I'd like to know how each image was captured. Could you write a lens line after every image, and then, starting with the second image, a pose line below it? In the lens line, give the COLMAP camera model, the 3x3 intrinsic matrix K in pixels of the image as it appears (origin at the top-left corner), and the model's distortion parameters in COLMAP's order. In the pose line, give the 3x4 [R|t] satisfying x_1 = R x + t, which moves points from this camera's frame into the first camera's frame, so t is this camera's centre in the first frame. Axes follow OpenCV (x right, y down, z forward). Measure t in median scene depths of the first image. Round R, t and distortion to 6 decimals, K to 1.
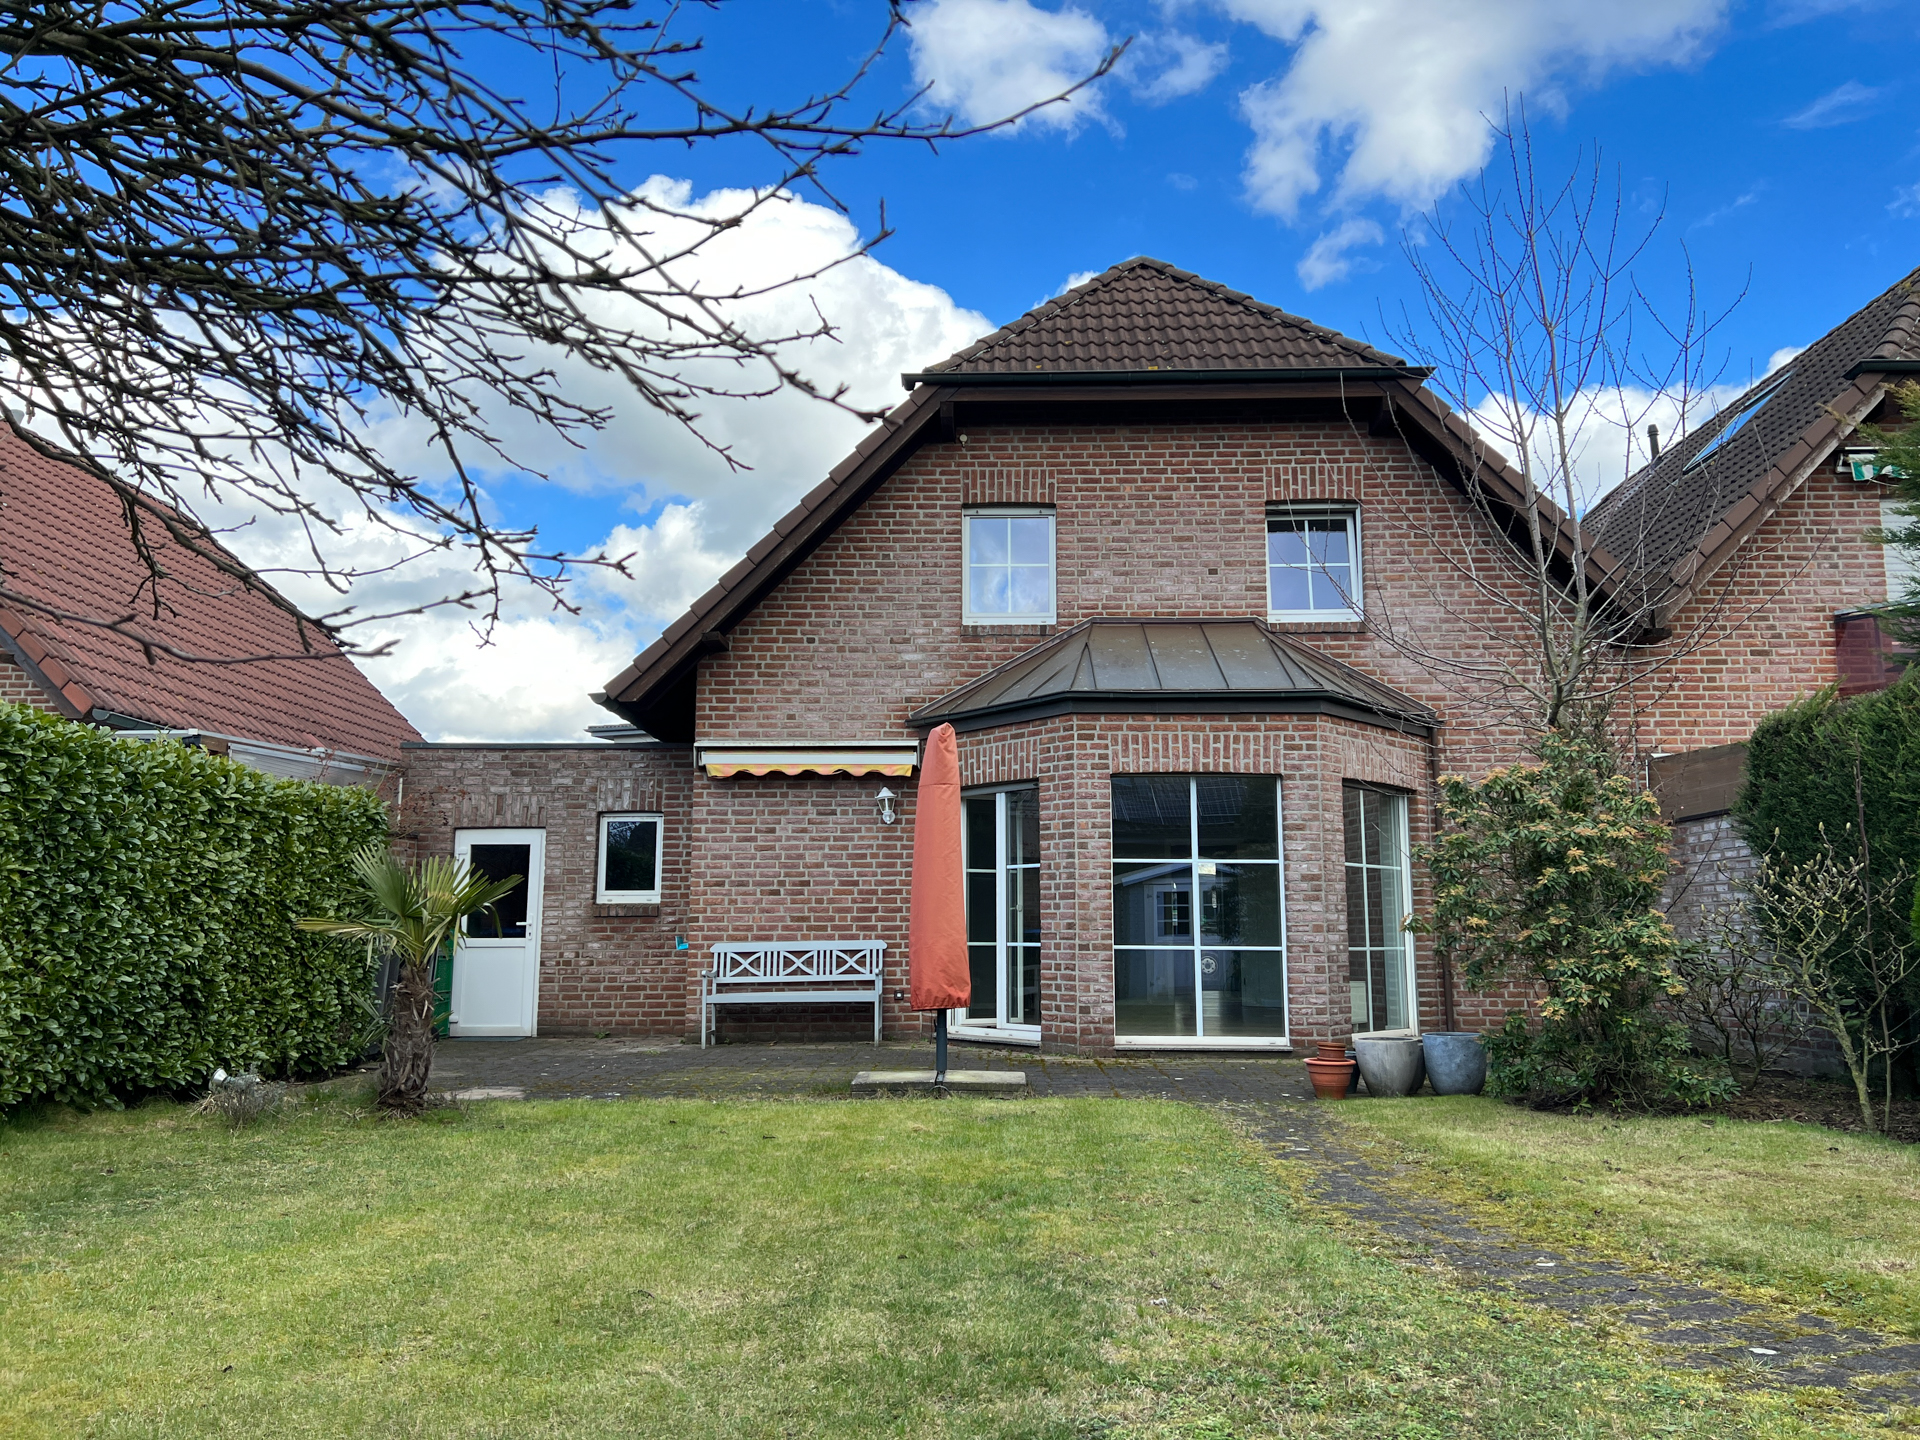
lens RADIAL K [[1456.3, 0, 968.2], [0, 1456.3, 721.6], [0, 0, 1]] dist [0.064774, -0.051987]
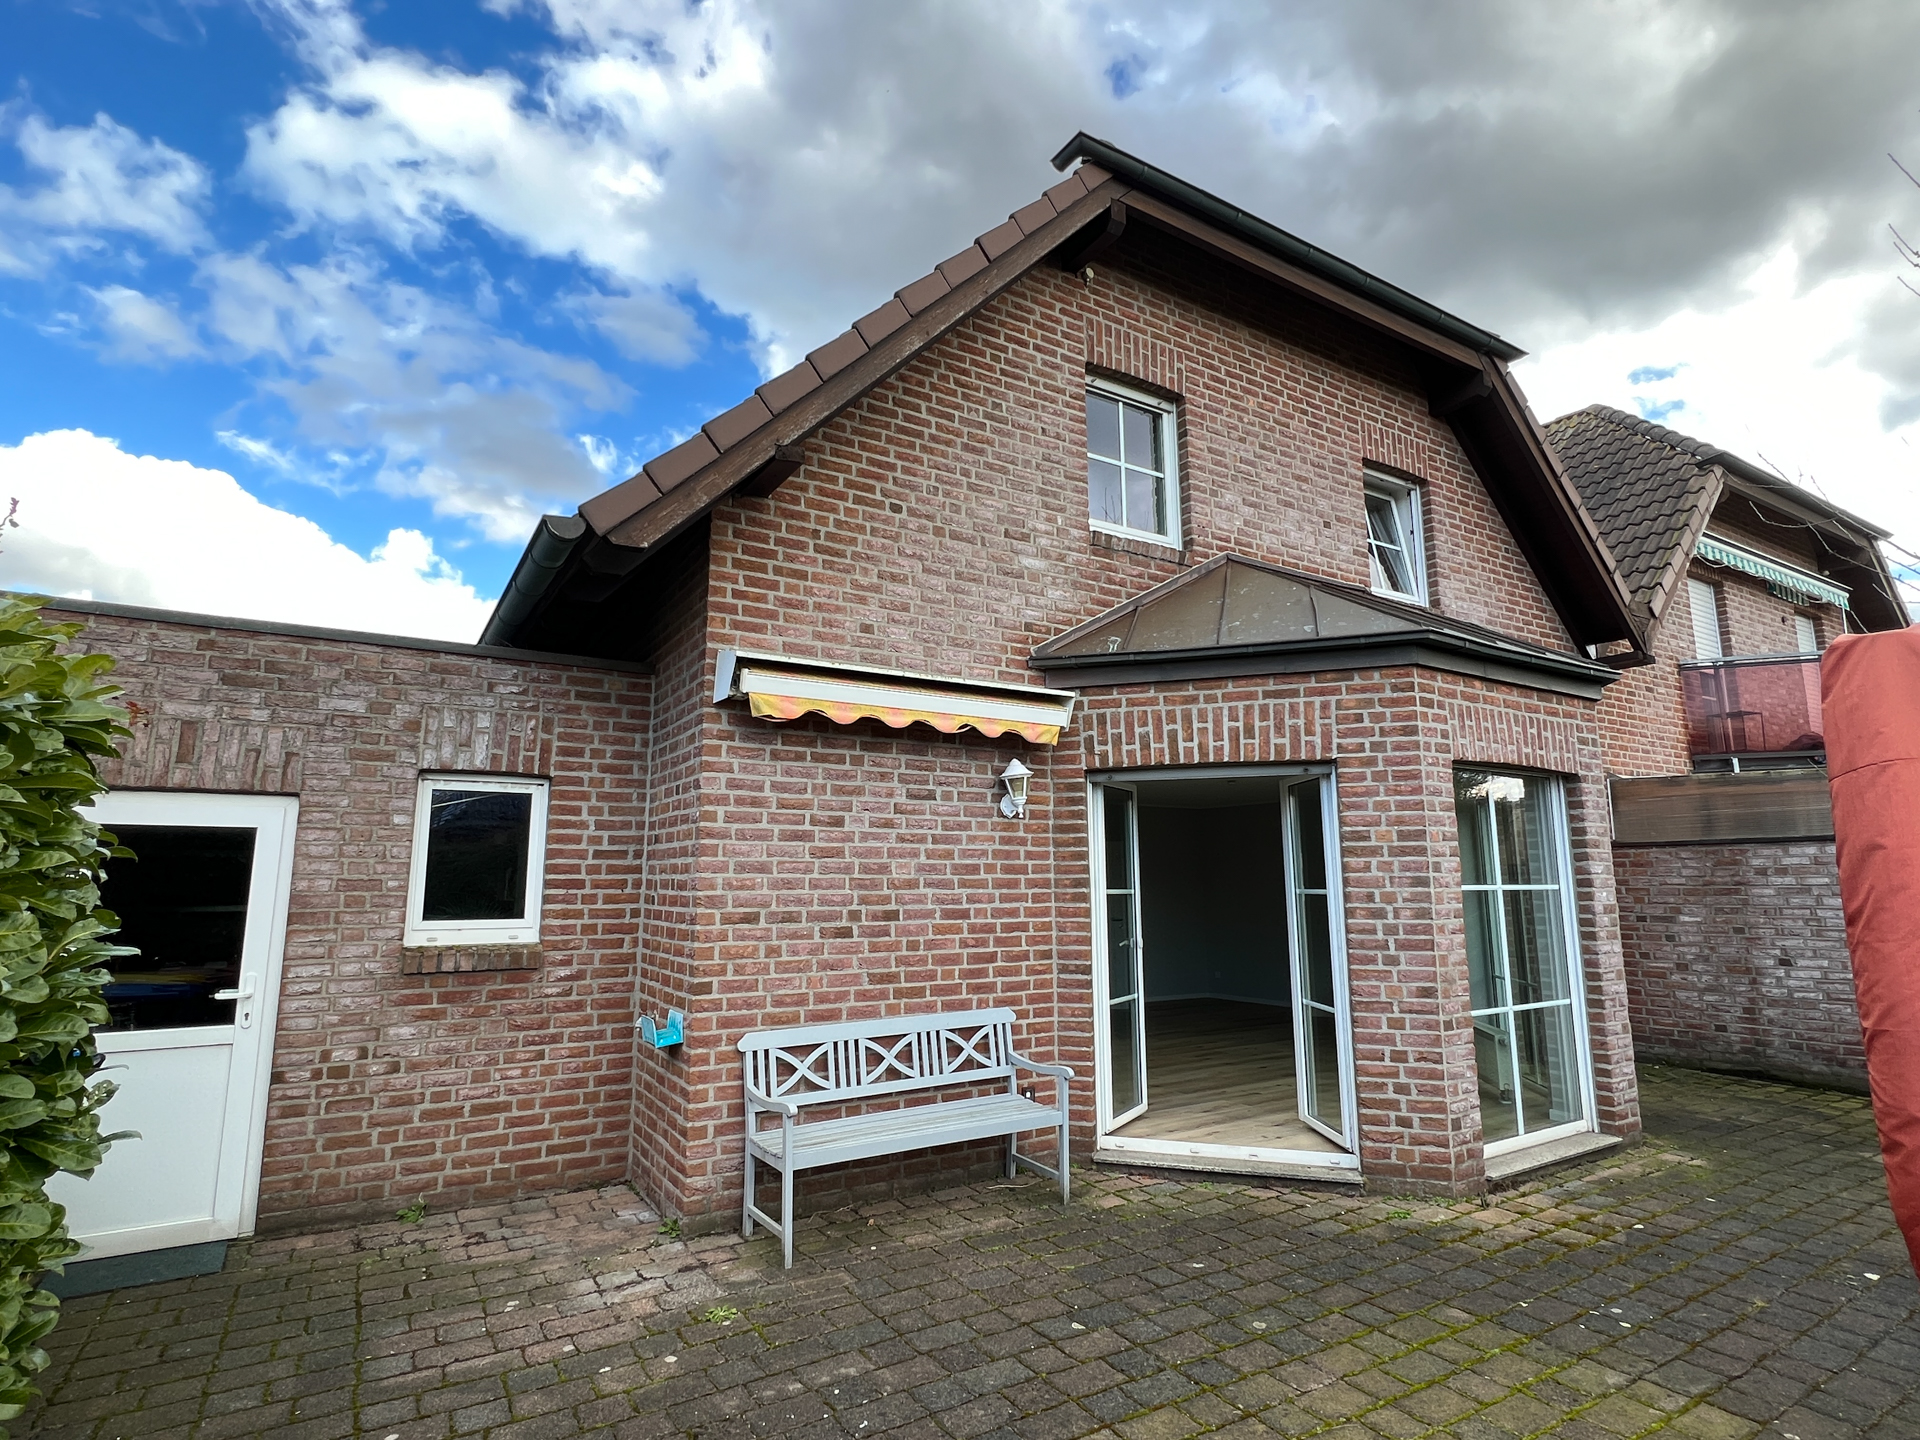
lens RADIAL K [[988.0, 0, 956.6], [0, 988.0, 728.1], [0, 0, 1]] dist [-0.010875, 0.003712]
pose [[0.844419, 0.083268, 0.529172, -0.298011], [-0.076489, 0.996465, -0.034744, 0.047721], [-0.530195, -0.011138, 0.847803, 0.643849]]
